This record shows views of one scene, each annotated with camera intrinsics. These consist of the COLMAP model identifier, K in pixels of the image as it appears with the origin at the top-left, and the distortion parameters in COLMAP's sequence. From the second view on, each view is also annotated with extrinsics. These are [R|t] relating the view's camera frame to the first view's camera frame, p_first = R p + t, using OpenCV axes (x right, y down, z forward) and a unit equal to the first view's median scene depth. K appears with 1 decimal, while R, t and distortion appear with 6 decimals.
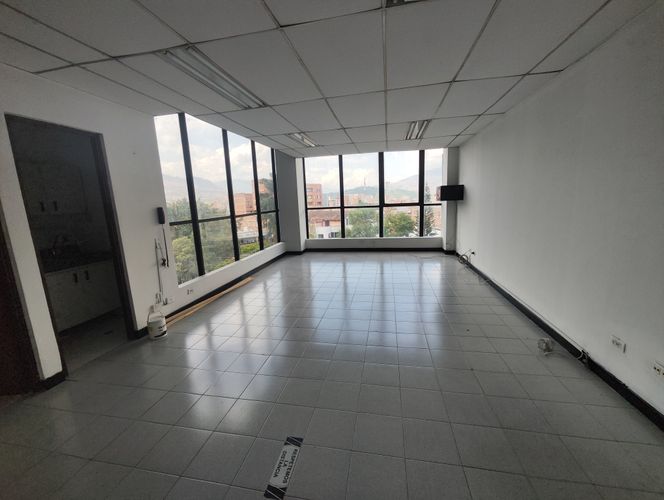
lens RADIAL K [[274.7, 0, 336.0], [0, 274.7, 249.8], [0, 0, 1]] dist [-0.003723, 0.002845]
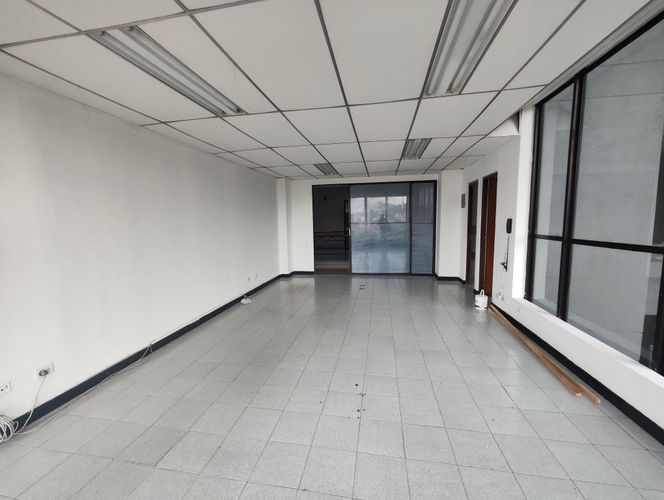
lens RADIAL K [[274.7, 0, 330.5], [0, 274.7, 247.9], [0, 0, 1]] dist [-0.003723, 0.002845]
pose [[-0.998198, 0.058720, -0.012359, 0.056209], [0.053404, 0.963241, 0.263278, -0.184178], [0.027364, 0.262144, -0.964641, 1.026944]]
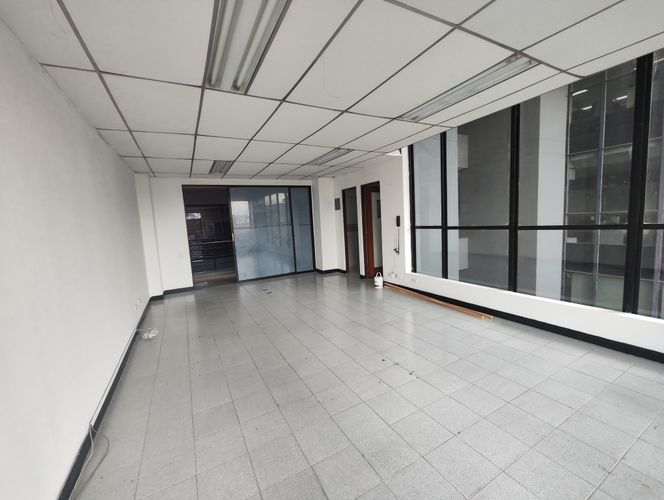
lens RADIAL K [[274.7, 0, 329.7], [0, 274.7, 247.9], [0, 0, 1]] dist [-0.003723, 0.002845]
pose [[-0.769158, 0.144824, -0.622432, 0.315383], [-0.020740, 0.967813, 0.250813, -0.176553], [0.638722, 0.205824, -0.741398, 0.946027]]
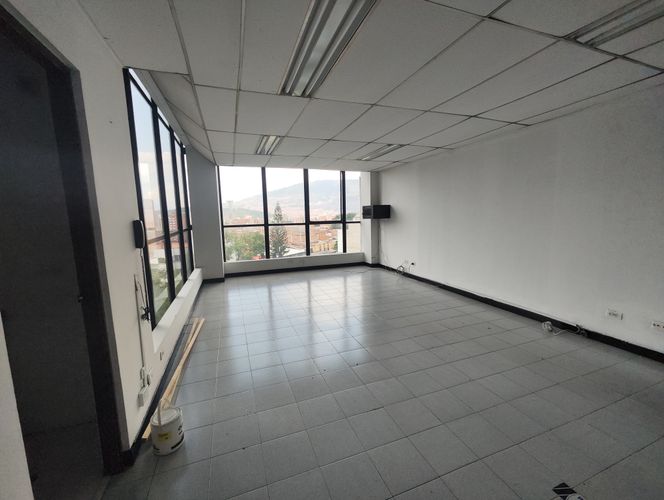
lens RADIAL K [[274.7, 0, 331.5], [0, 274.7, 250.9], [0, 0, 1]] dist [-0.003723, 0.002845]
pose [[0.855062, -0.044553, 0.516608, -0.290656], [0.078373, 0.995960, -0.043825, -0.014663], [-0.512569, 0.077961, 0.855100, 0.142770]]
